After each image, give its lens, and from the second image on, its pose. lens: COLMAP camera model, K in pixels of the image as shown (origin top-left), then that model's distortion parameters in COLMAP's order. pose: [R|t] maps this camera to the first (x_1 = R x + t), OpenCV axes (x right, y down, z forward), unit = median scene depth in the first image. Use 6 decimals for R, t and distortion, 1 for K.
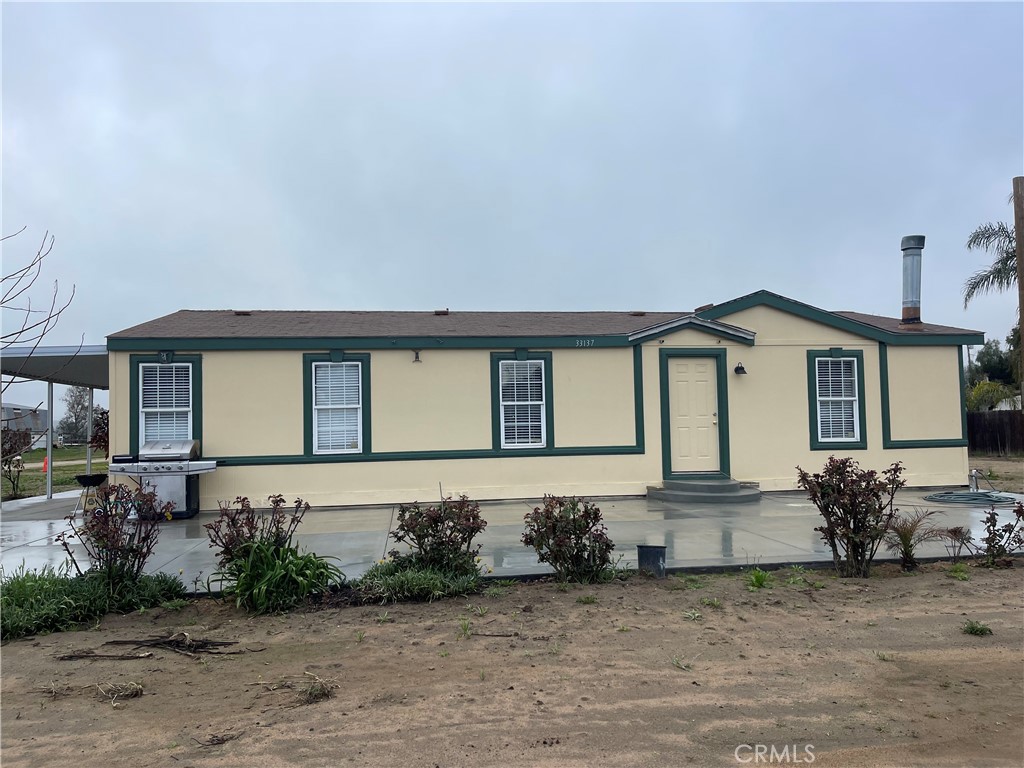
lens RADIAL K [[777.1, 0, 512.0], [0, 777.1, 384.0], [0, 0, 1]] dist [0.109791, -0.167231]
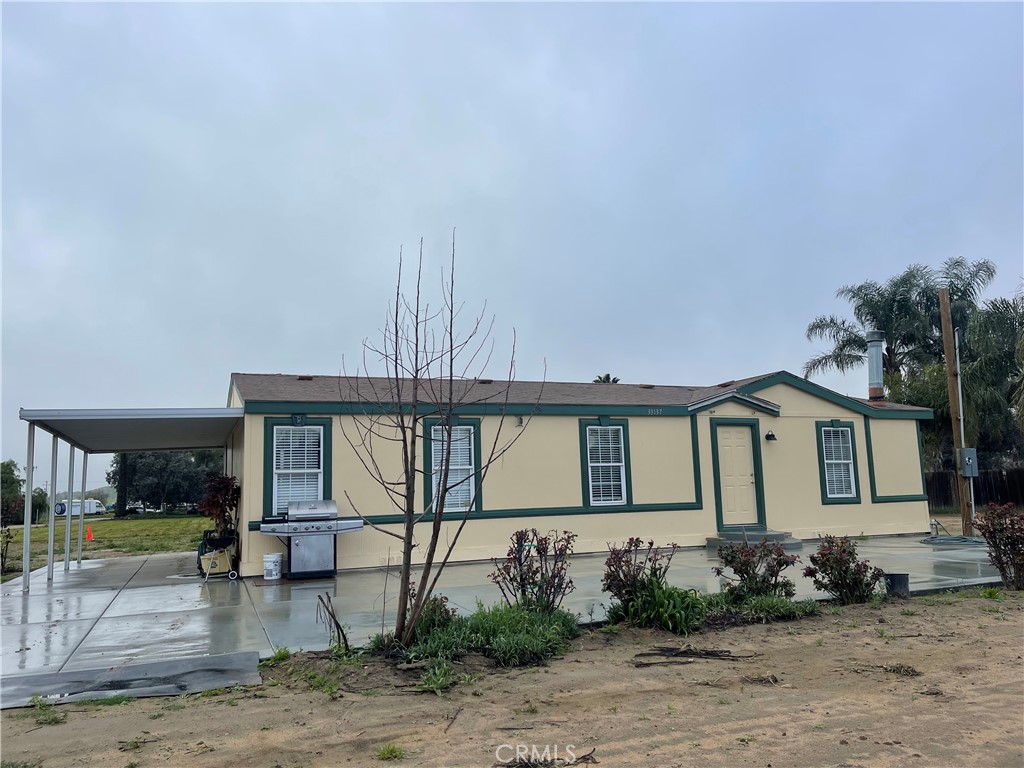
lens RADIAL K [[777.1, 0, 512.0], [0, 777.1, 384.0], [0, 0, 1]] dist [0.109791, -0.167231]
pose [[0.969213, 0.024361, 0.245015, -0.389479], [-0.003296, 0.996288, -0.086021, 0.005868], [-0.246201, 0.082565, 0.965696, -0.059703]]
